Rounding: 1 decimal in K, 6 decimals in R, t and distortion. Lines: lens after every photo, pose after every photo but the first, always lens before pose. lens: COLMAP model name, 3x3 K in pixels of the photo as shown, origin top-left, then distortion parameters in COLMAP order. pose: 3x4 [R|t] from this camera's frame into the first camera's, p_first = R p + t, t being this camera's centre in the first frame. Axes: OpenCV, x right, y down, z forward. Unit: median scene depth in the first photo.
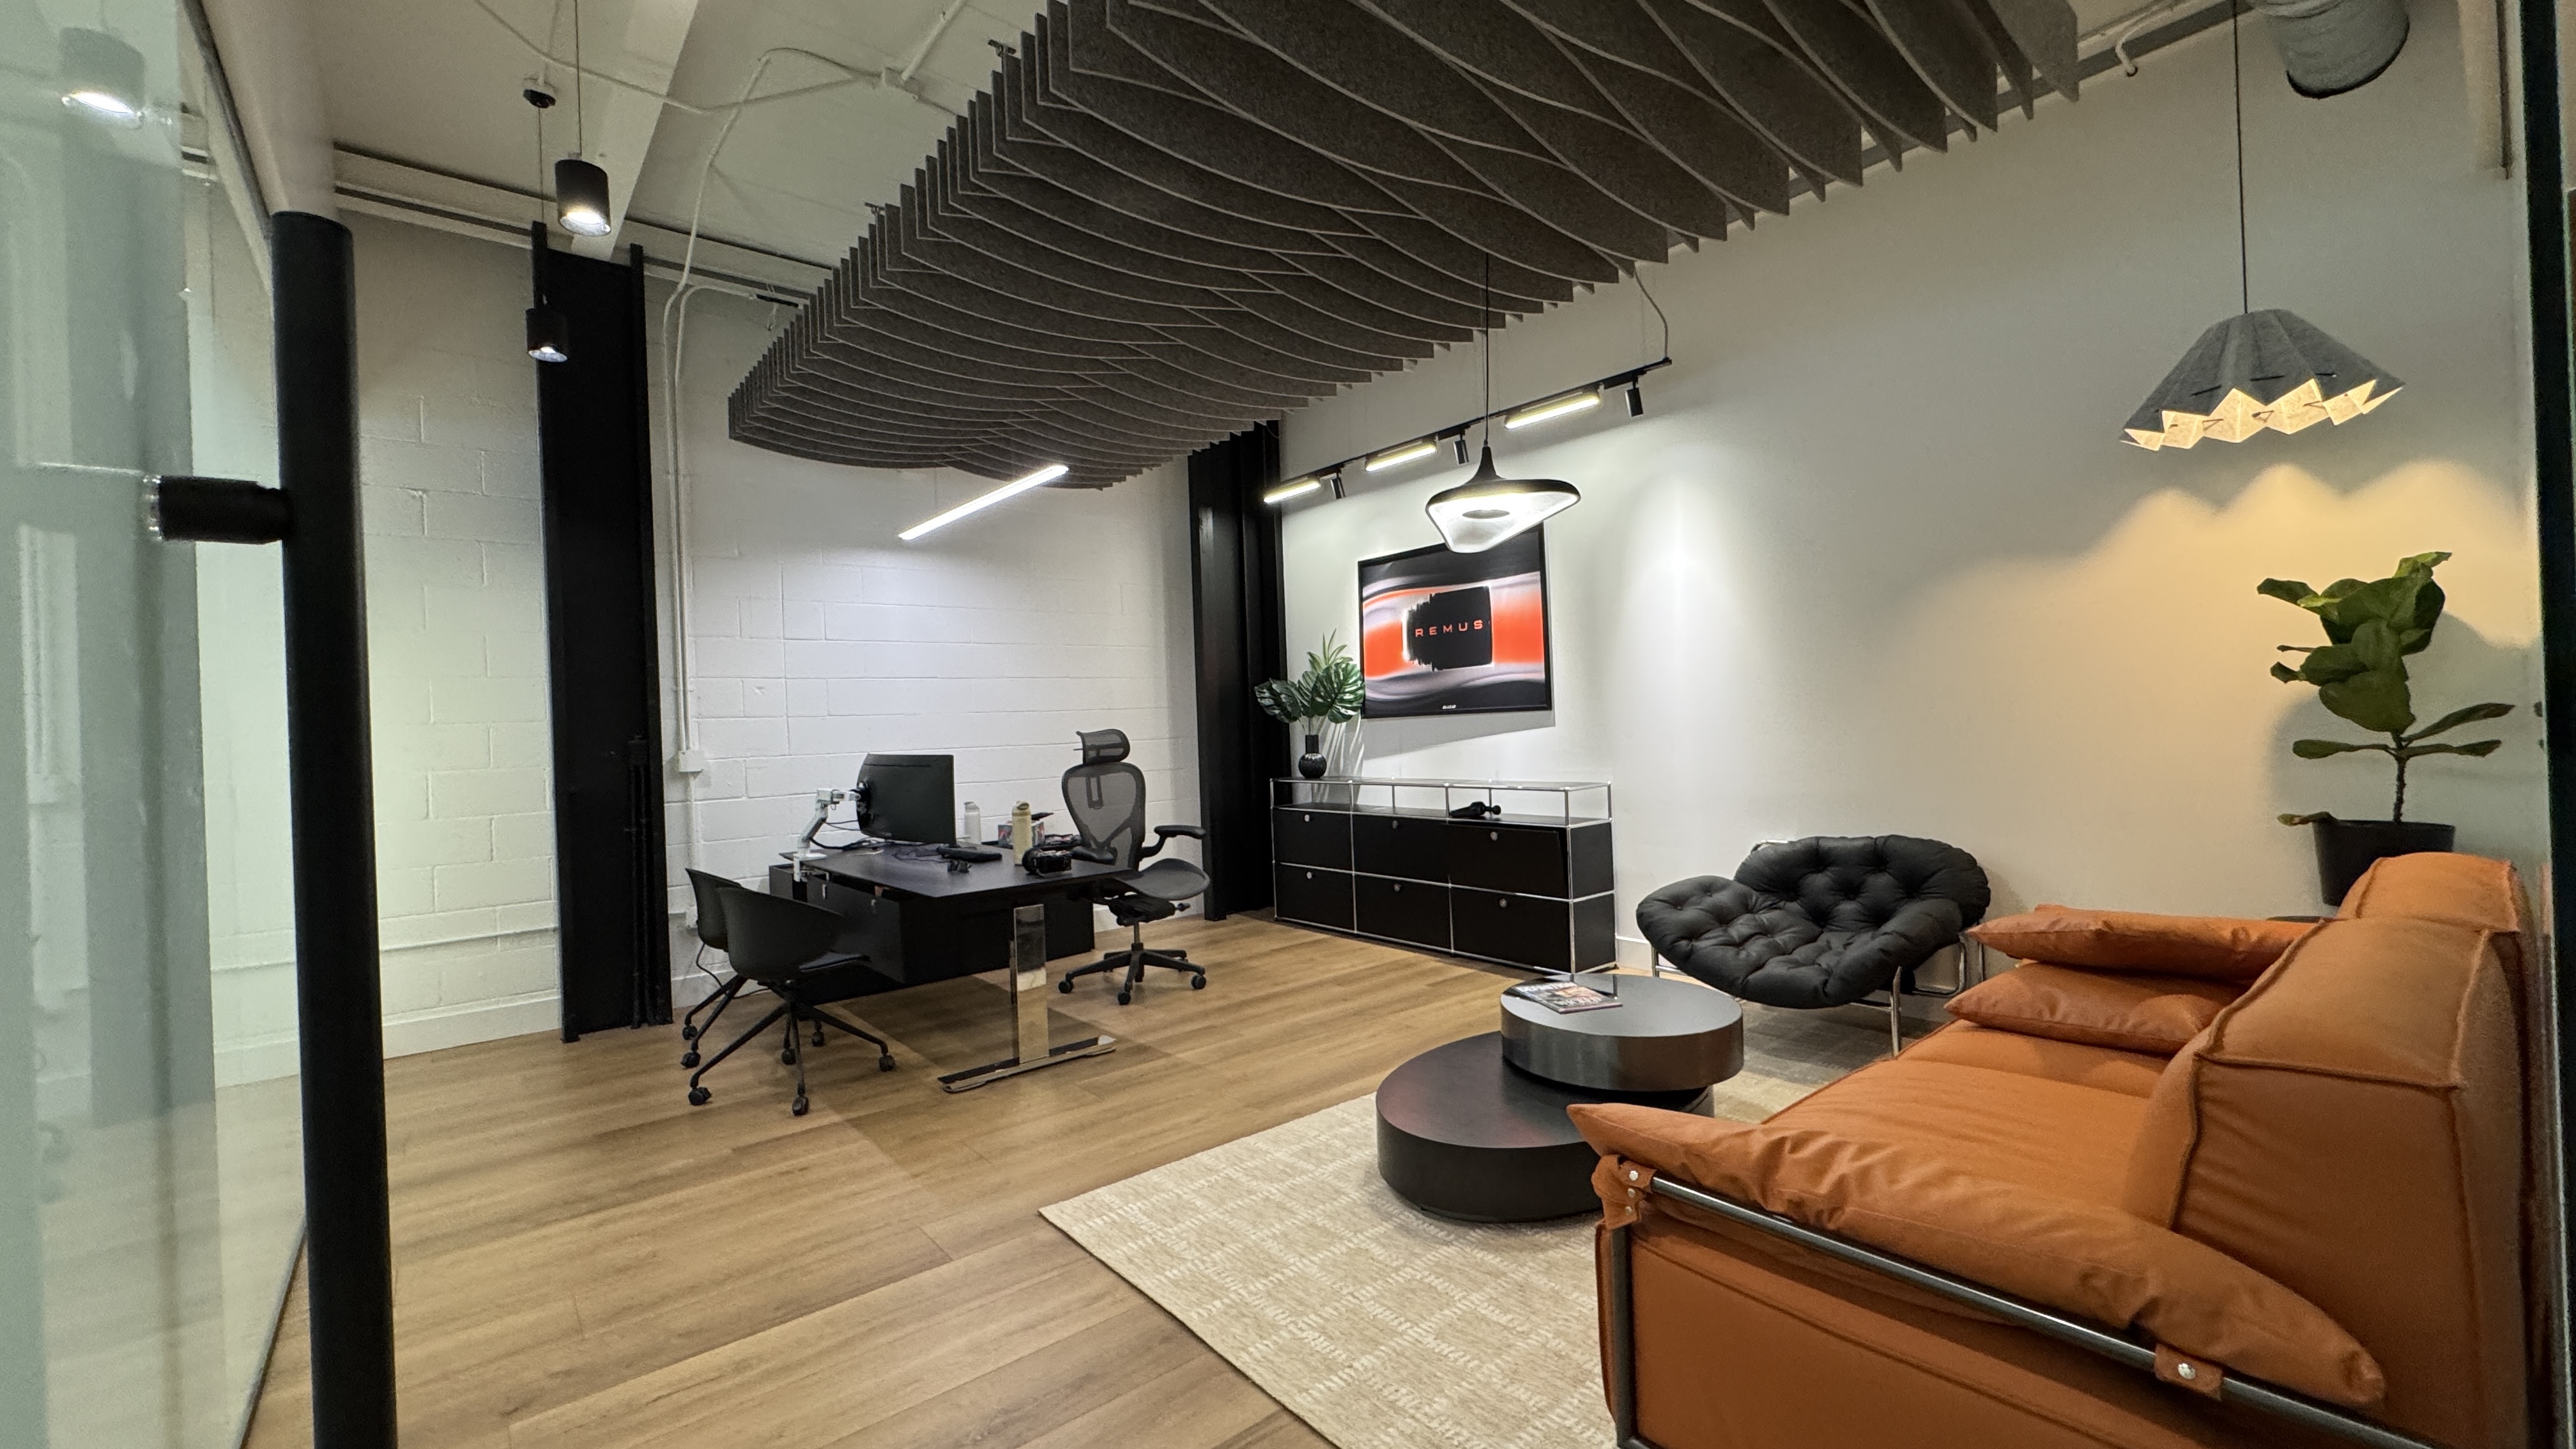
lens RADIAL K [[984.7, 0, 1295.5], [0, 984.7, 725.9], [0, 0, 1]] dist [-0.001106, -0.000020]
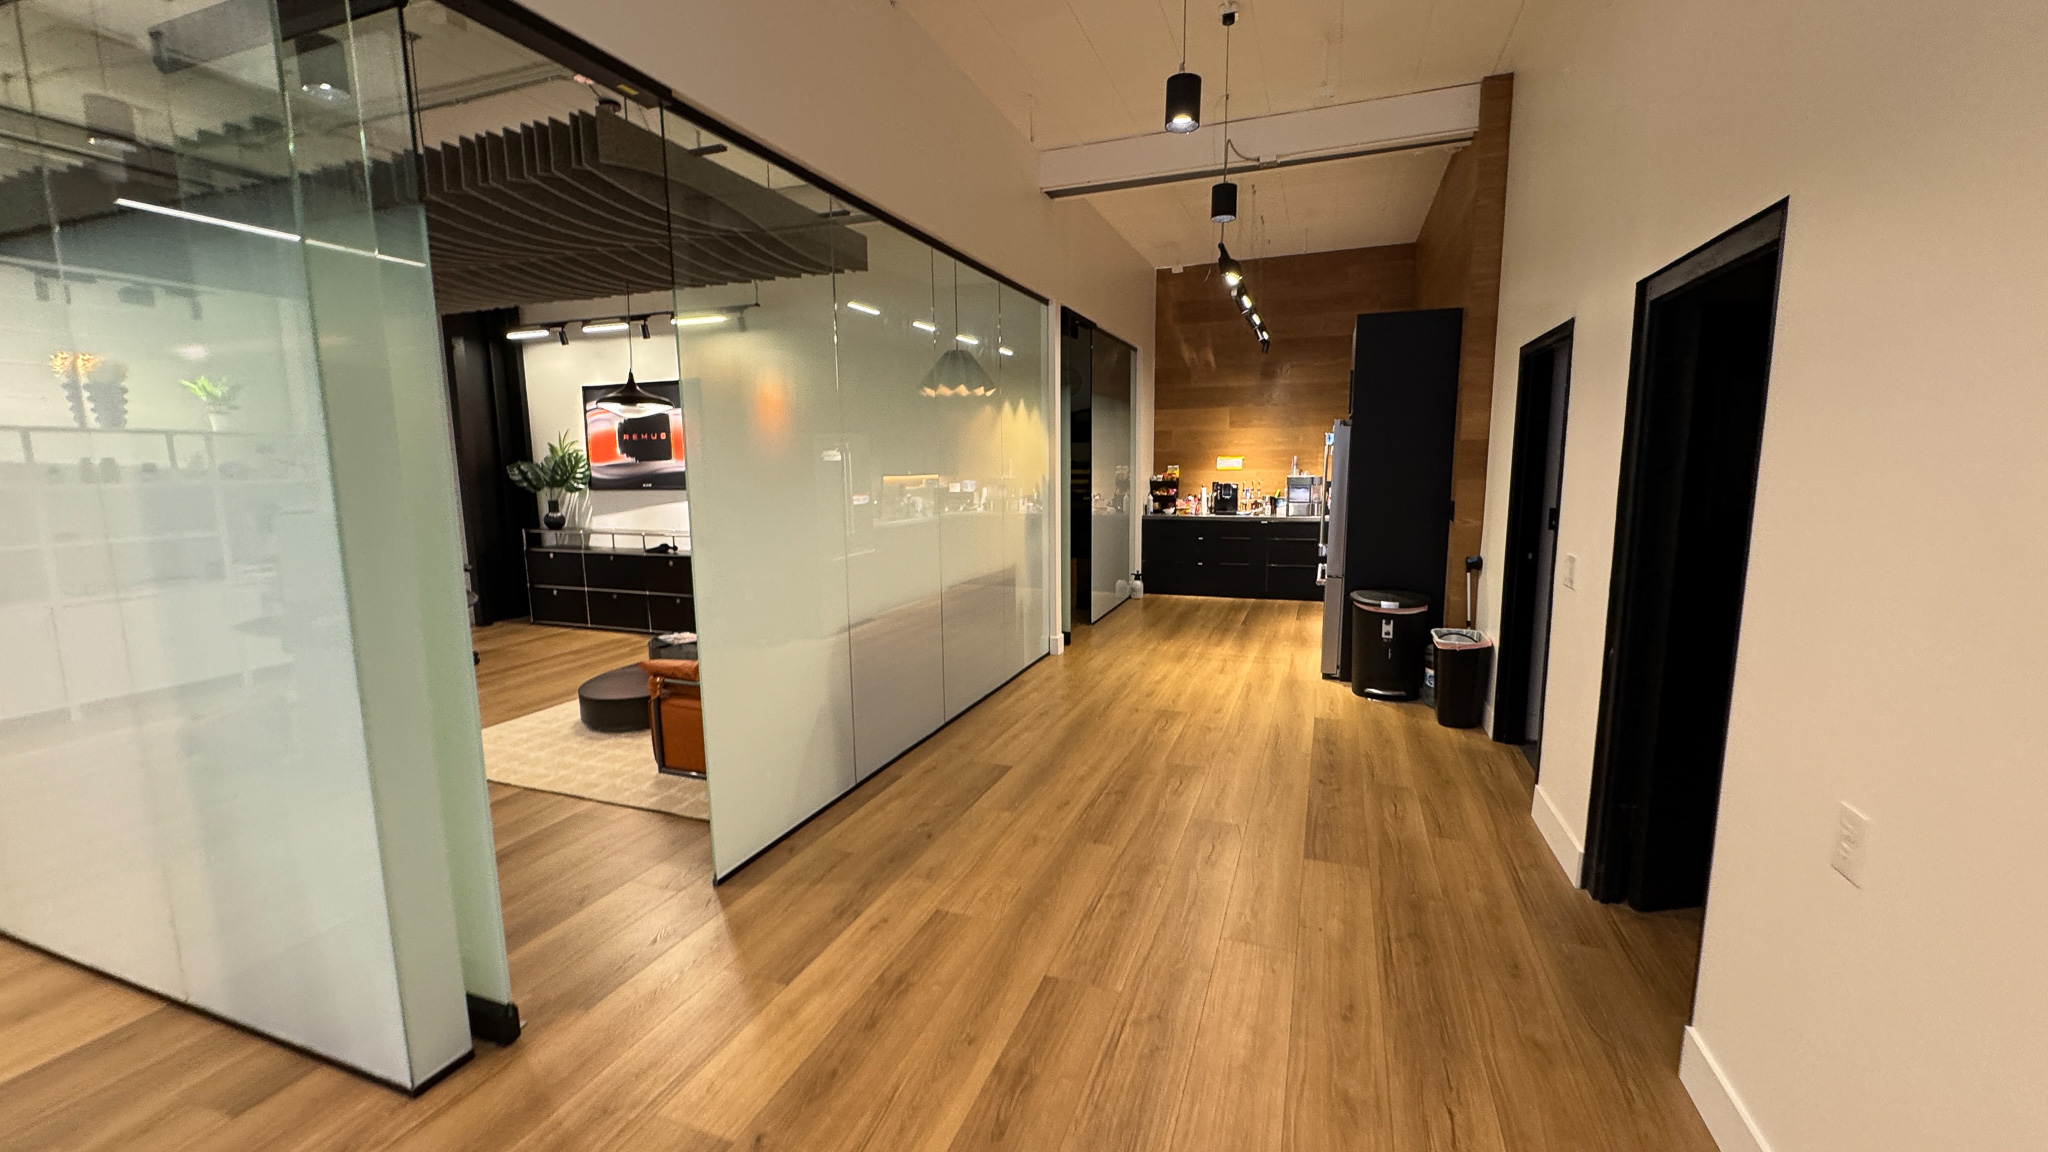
lens RADIAL K [[824.8, 0, 1028.0], [0, 824.8, 569.9], [0, 0, 1]] dist [0.000653, 0.000337]
pose [[0.874120, -0.042545, 0.483844, 0.038137], [-0.018952, 0.992410, 0.121502, -0.054679], [-0.485341, -0.115377, 0.866679, -0.474047]]
